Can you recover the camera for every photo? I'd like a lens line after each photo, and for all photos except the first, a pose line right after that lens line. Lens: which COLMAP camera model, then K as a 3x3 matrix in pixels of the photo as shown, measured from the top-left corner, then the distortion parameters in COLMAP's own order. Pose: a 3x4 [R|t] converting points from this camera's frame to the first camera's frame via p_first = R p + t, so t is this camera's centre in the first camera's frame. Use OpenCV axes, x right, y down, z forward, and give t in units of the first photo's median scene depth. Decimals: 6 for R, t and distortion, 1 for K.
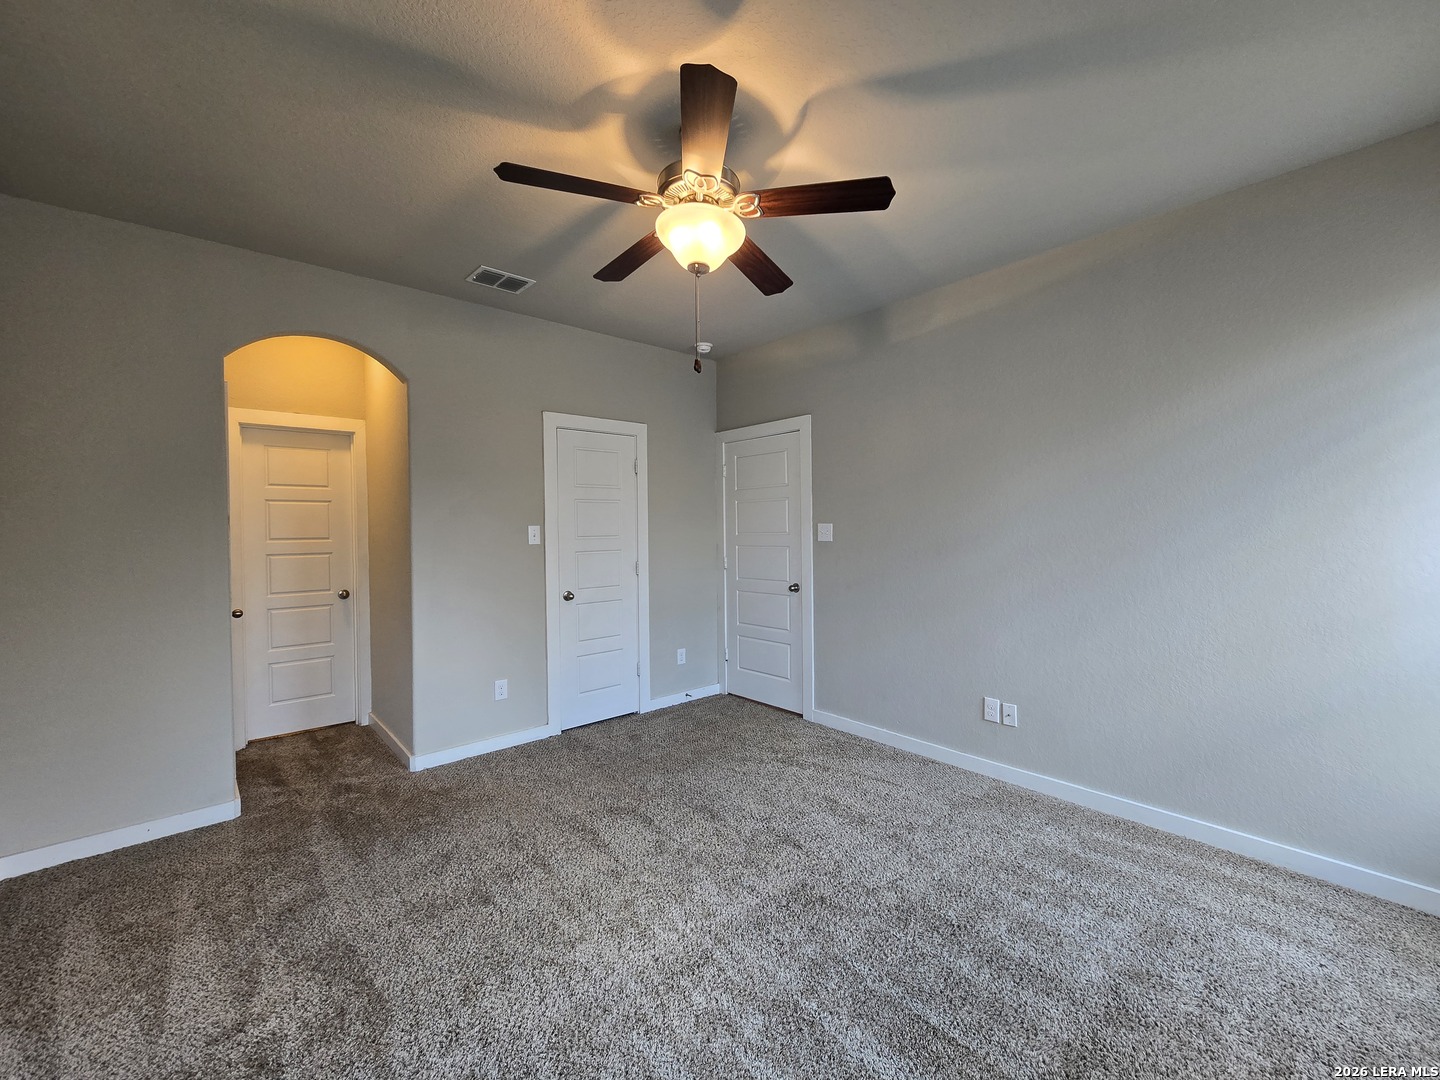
lens RADIAL K [[592.5, 0, 733.8], [0, 592.5, 537.8], [0, 0, 1]] dist [-0.001245, 0.001233]
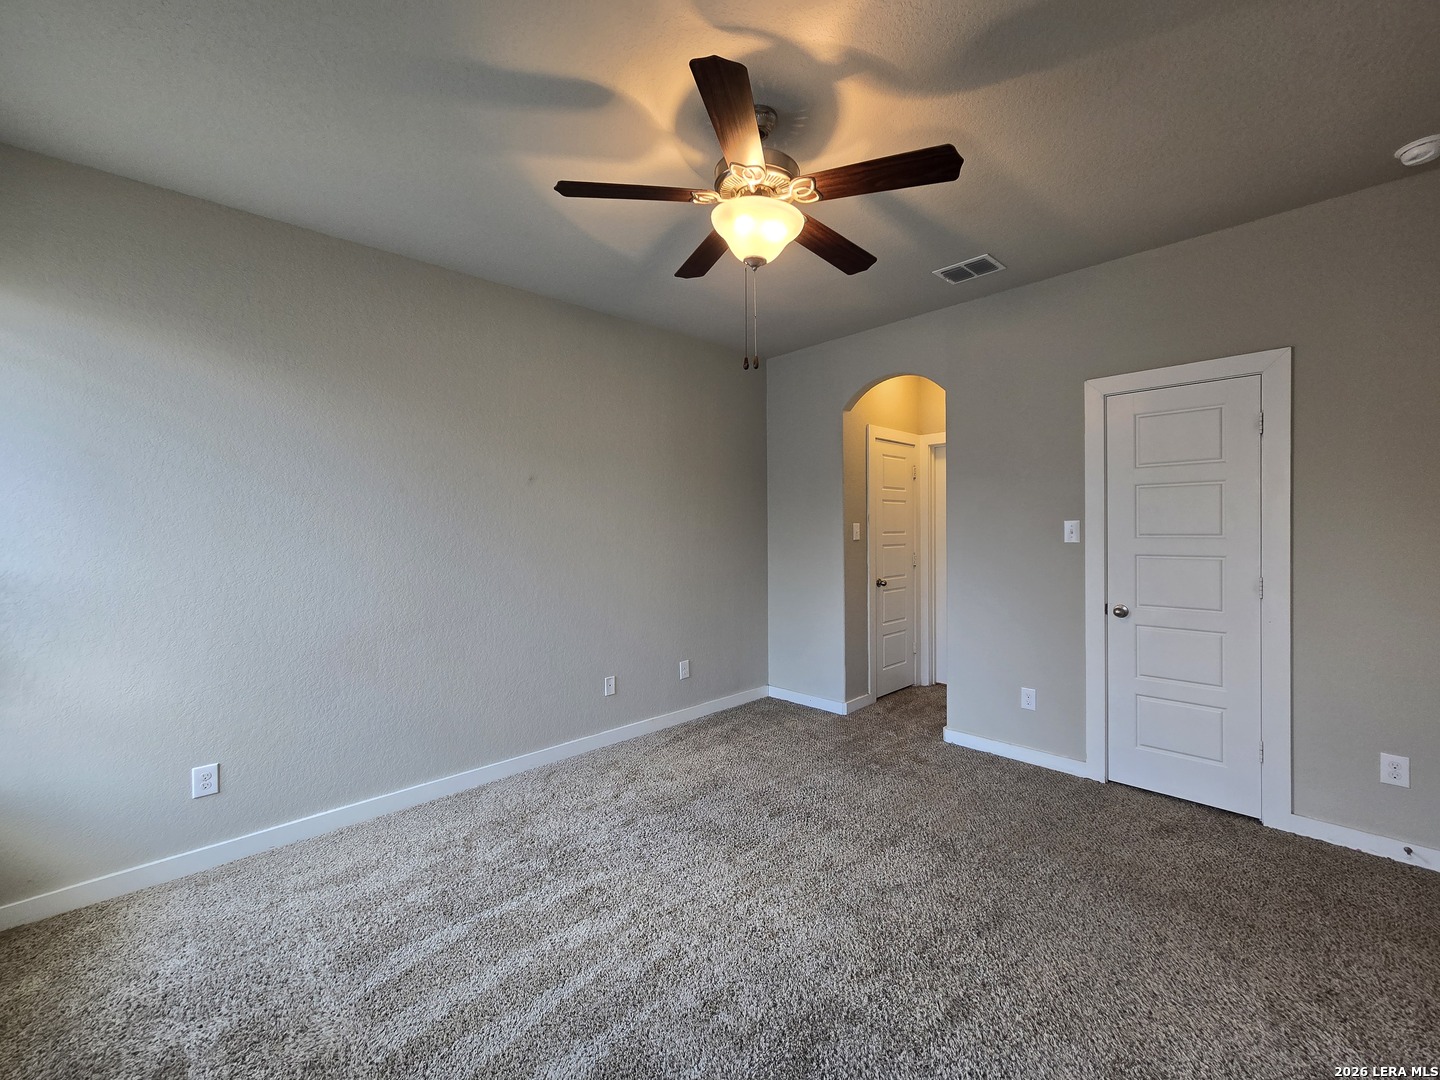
lens RADIAL K [[592.5, 0, 733.8], [0, 592.5, 537.8], [0, 0, 1]] dist [-0.001245, 0.001233]
pose [[0.047416, 0.026933, -0.998512, 0.514827], [-0.011852, 0.999581, 0.026400, -0.012980], [0.998805, 0.010582, 0.047715, 0.512411]]
